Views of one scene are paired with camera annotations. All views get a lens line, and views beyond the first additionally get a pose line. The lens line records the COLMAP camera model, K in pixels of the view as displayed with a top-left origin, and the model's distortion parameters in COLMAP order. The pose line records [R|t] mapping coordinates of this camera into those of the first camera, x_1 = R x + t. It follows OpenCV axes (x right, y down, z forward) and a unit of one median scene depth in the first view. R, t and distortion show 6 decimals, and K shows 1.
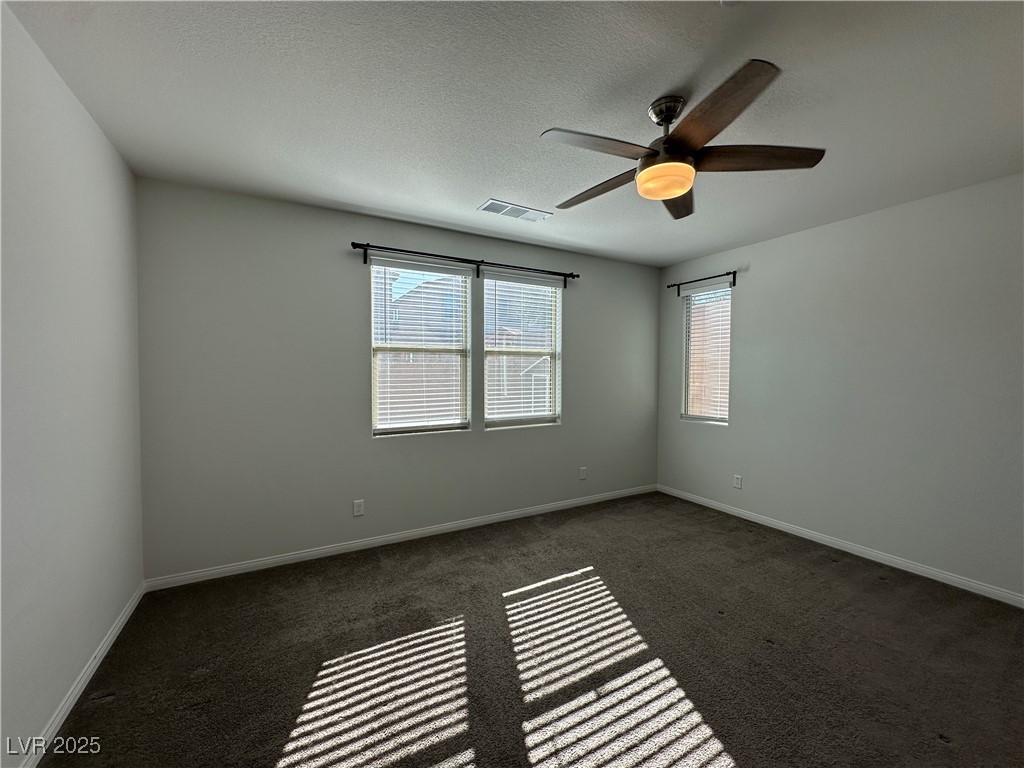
lens RADIAL K [[409.1, 0, 517.5], [0, 409.1, 384.6], [0, 0, 1]] dist [-0.002756, 0.001492]
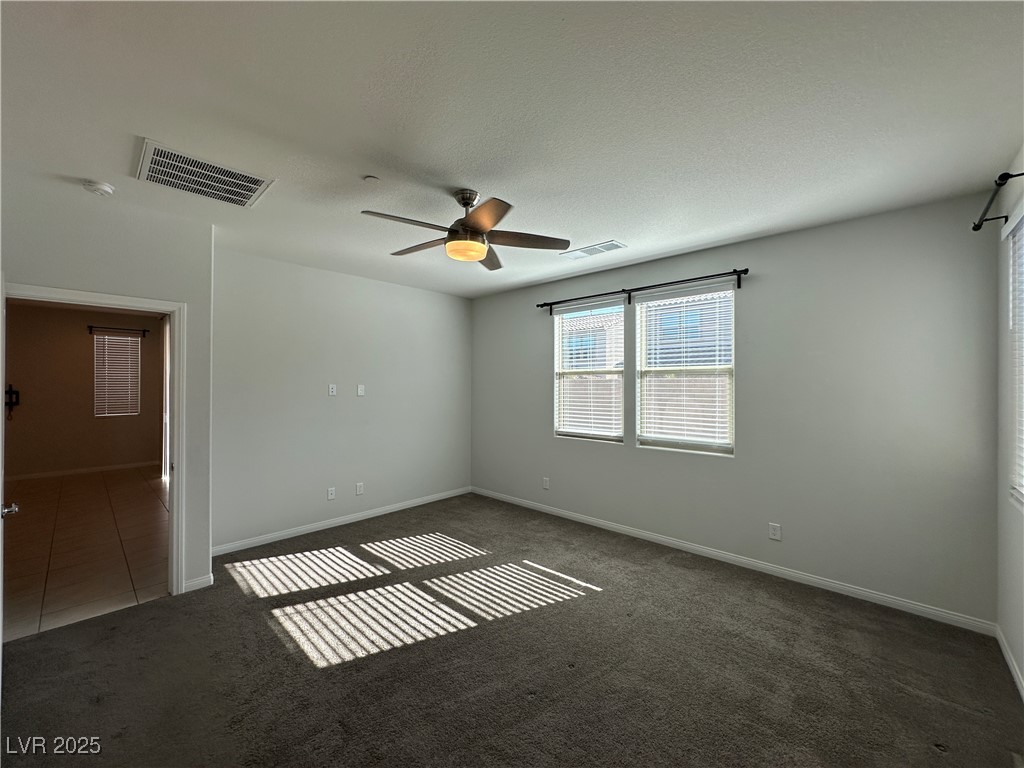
lens RADIAL K [[409.1, 0, 508.4], [0, 409.1, 381.1], [0, 0, 1]] dist [-0.002756, 0.001492]
pose [[0.295451, -0.010137, -0.955304, 0.950777], [-0.033401, 0.999223, -0.020933, -0.026158], [0.954774, 0.038093, 0.294882, 0.424596]]
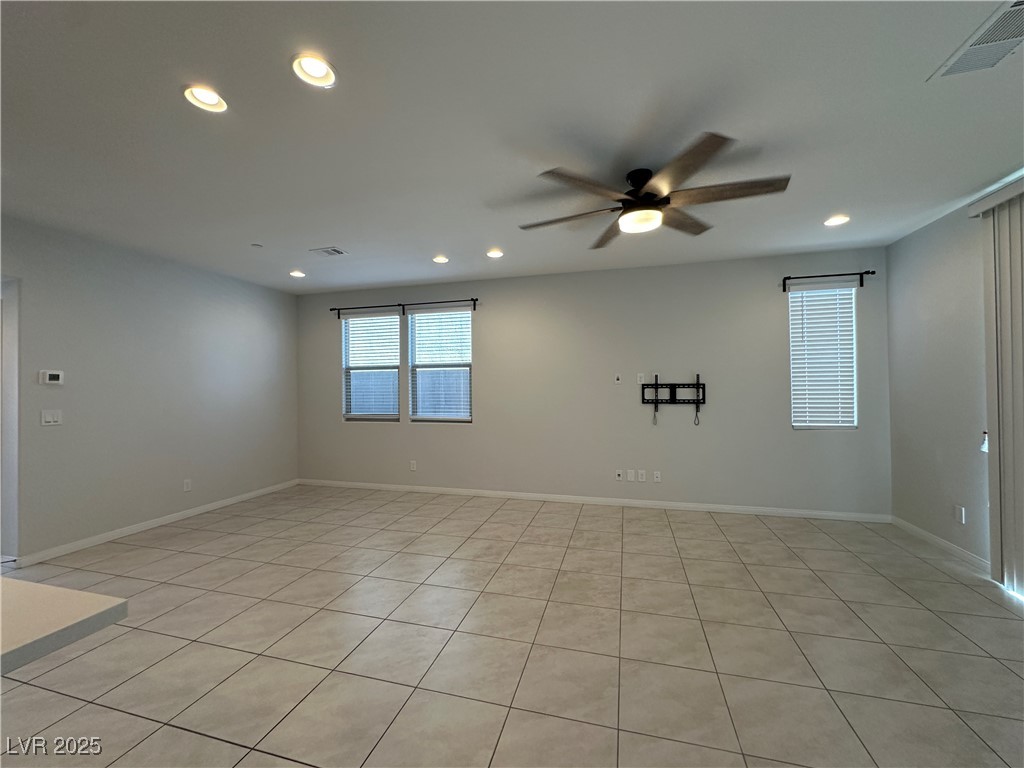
lens RADIAL K [[409.1, 0, 512.2], [0, 409.1, 381.2], [0, 0, 1]] dist [-0.002756, 0.001492]
pose [[0.709051, -0.018119, -0.704924, 1.313816], [-0.011878, 0.999221, -0.037631, 0.019748], [0.705057, 0.035056, 0.708284, 0.299883]]
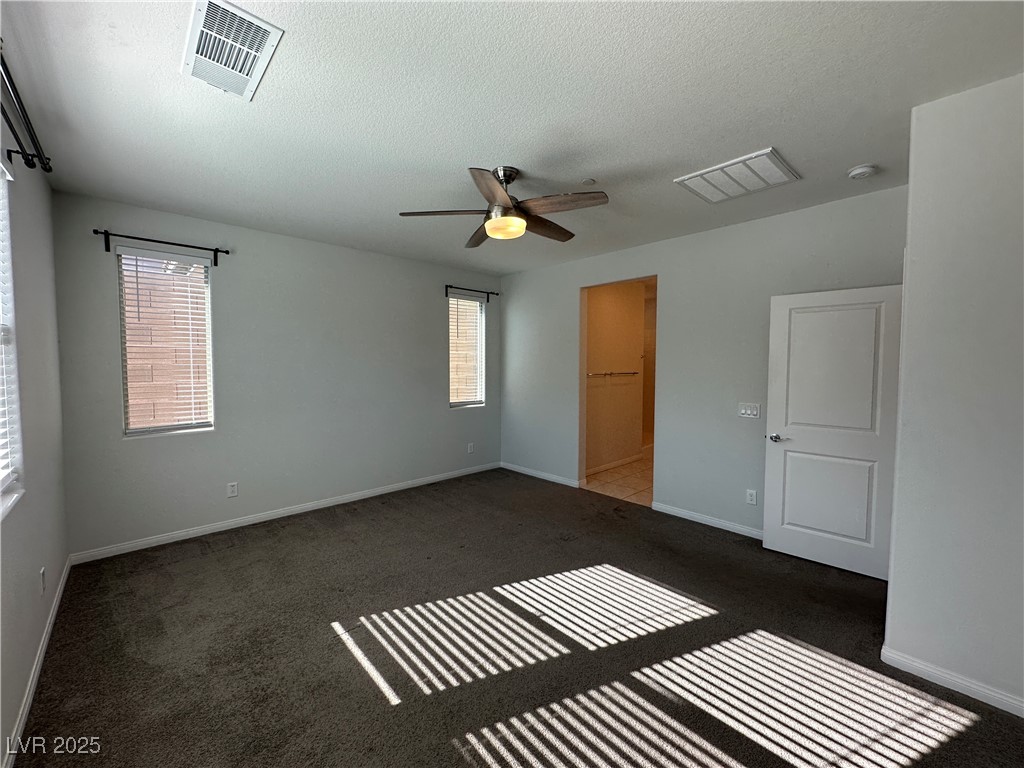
lens RADIAL K [[409.1, 0, 505.7], [0, 409.1, 382.2], [0, 0, 1]] dist [-0.002756, 0.001492]
pose [[-0.226858, -0.048225, 0.972733, -0.553160], [0.027874, 0.998043, 0.055980, -0.036631], [-0.973529, 0.039813, -0.225070, 0.749401]]
